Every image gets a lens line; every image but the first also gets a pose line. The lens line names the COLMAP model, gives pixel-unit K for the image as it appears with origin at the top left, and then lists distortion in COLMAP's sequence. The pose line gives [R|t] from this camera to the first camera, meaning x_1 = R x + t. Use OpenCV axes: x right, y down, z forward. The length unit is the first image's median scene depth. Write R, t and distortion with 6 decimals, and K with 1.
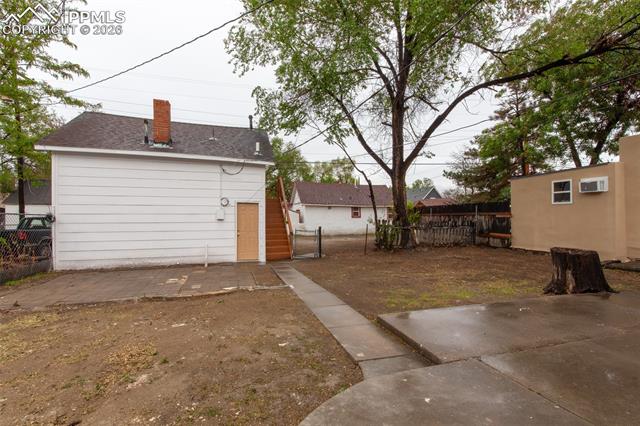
lens RADIAL K [[298.8, 0, 318.0], [0, 298.8, 216.3], [0, 0, 1]] dist [0.002607, 0.000710]
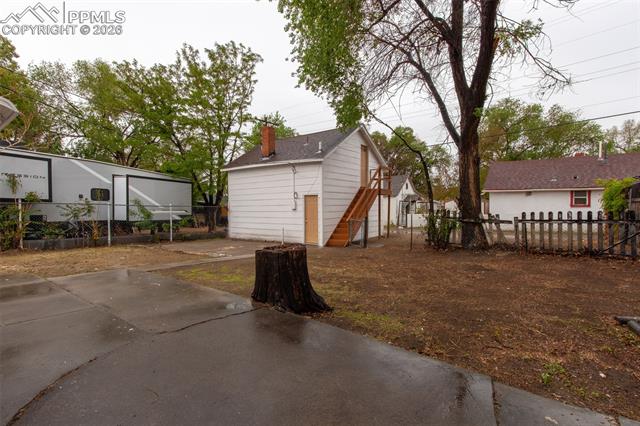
lens RADIAL K [[298.8, 0, 318.0], [0, 298.8, 216.3], [0, 0, 1]] dist [0.002607, 0.000710]
pose [[0.582206, 0.017504, -0.812853, 0.682581], [0.008574, 0.999580, 0.027666, 0.005502], [0.812996, -0.023077, 0.581812, 0.299362]]
